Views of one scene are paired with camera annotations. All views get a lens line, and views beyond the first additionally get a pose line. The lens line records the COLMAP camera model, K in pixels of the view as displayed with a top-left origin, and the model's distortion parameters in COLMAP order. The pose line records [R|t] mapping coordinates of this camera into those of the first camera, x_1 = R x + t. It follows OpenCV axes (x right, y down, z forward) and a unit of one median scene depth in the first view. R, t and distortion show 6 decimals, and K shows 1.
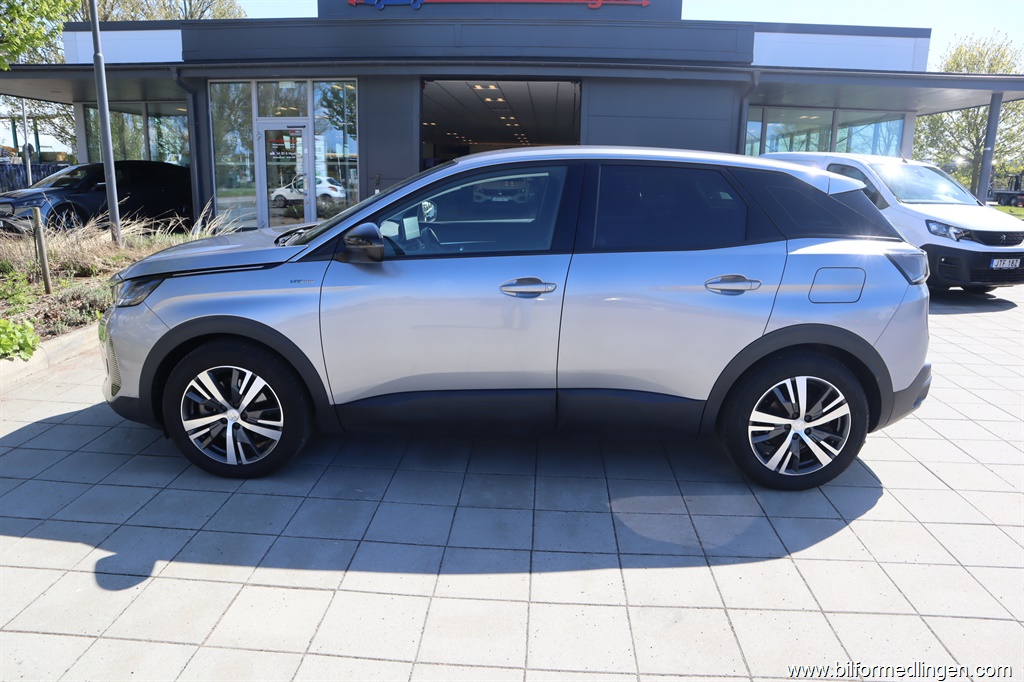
lens RADIAL K [[705.9, 0, 503.4], [0, 705.9, 349.1], [0, 0, 1]] dist [-0.117277, 0.062124]
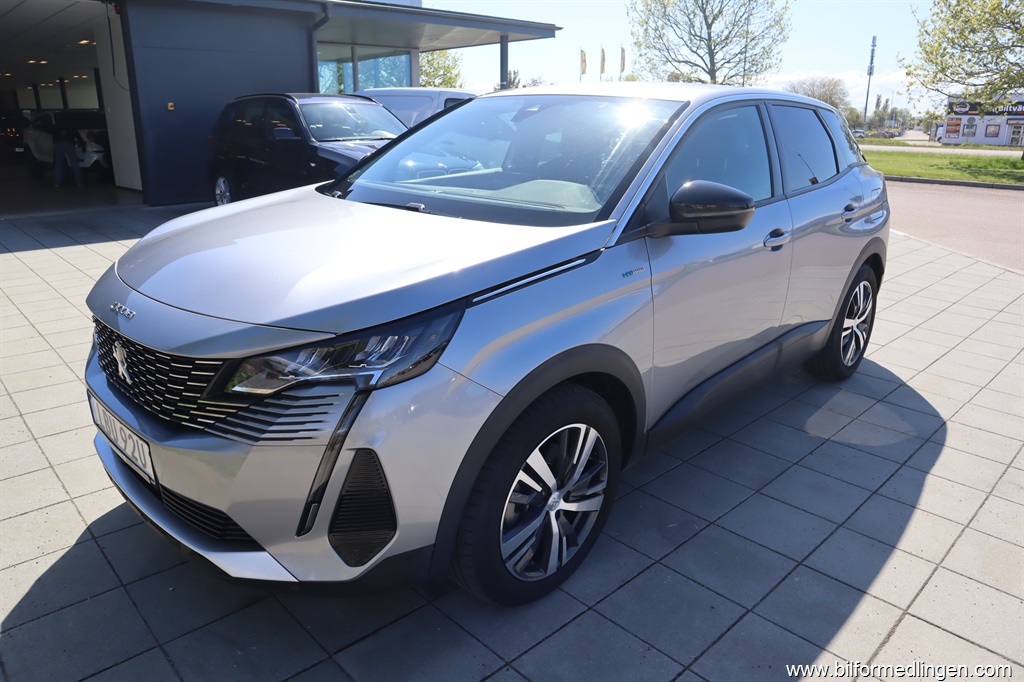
lens RADIAL K [[705.9, 0, 513.8], [0, 705.9, 340.2], [0, 0, 1]] dist [-0.117277, 0.062124]
pose [[0.684499, -0.234592, 0.690237, -0.831457], [0.183614, 0.971764, 0.148189, -0.150830], [-0.705512, 0.025302, 0.708246, 0.572680]]
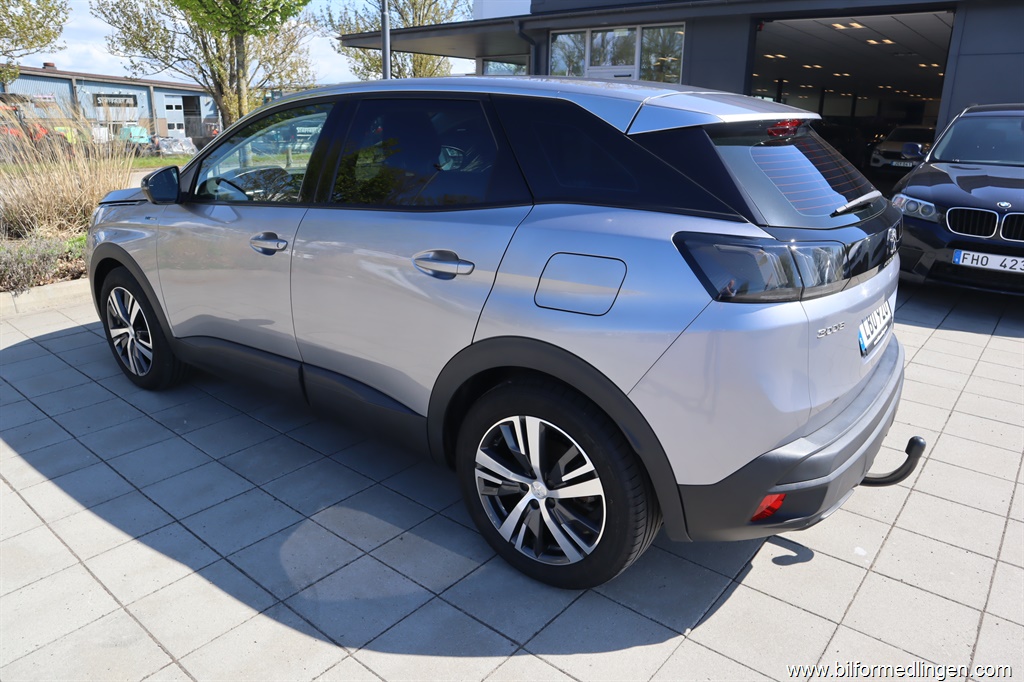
lens RADIAL K [[705.9, 0, 512.1], [0, 705.9, 342.6], [0, 0, 1]] dist [-0.117277, 0.062124]
pose [[0.804225, 0.176409, -0.567541, 0.767729], [-0.147166, 0.984303, 0.097412, -0.090048], [0.575817, 0.005182, 0.817562, 0.439483]]
